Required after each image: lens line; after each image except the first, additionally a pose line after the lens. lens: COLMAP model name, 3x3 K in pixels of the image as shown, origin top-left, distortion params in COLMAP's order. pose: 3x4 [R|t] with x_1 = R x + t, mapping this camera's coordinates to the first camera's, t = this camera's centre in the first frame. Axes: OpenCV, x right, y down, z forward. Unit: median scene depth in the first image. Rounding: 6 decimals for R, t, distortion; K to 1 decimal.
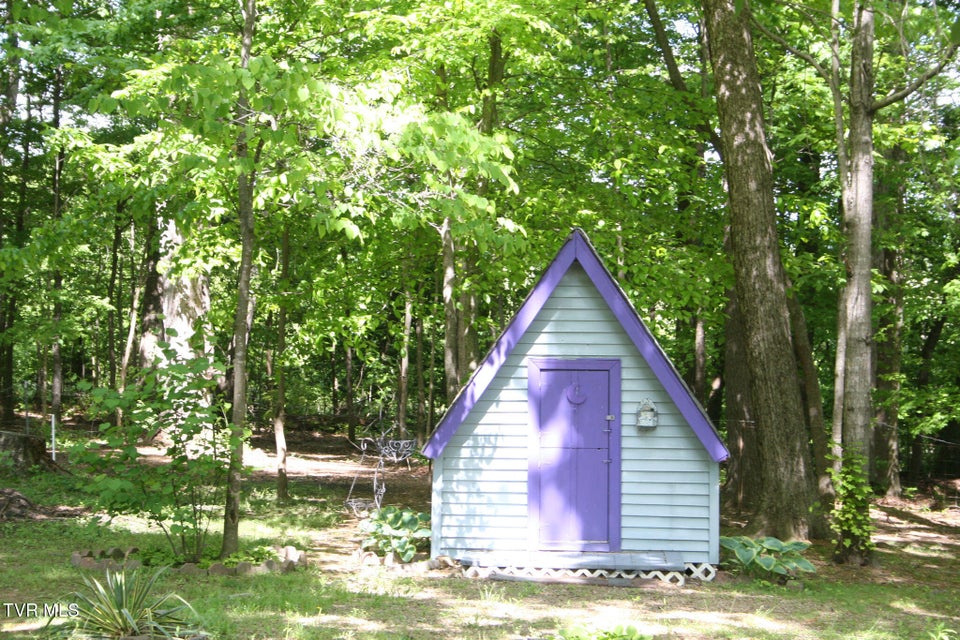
lens RADIAL K [[2163.4, 0, 480.0], [0, 2163.4, 320.0], [0, 0, 1]] dist [0.083990, 0.276933]
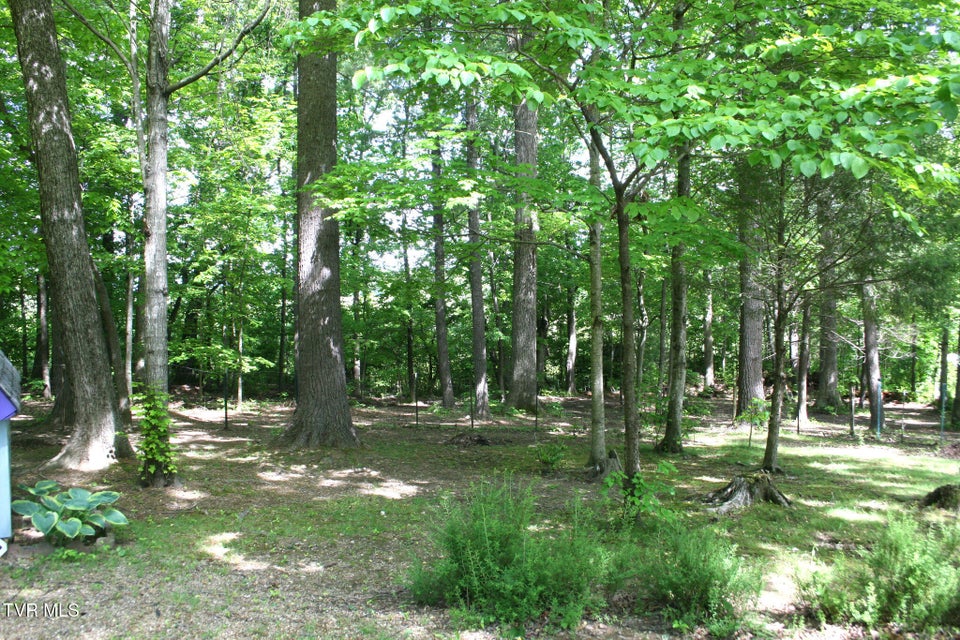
lens RADIAL K [[801.6, 0, 480.1], [0, 801.6, 307.3], [0, 0, 1]] dist [-0.154093, 0.136320]
pose [[0.827364, -0.017803, 0.561384, 0.077538], [0.024299, 0.999696, -0.004107, 0.021835], [-0.561140, 0.017039, 0.827546, 0.523712]]
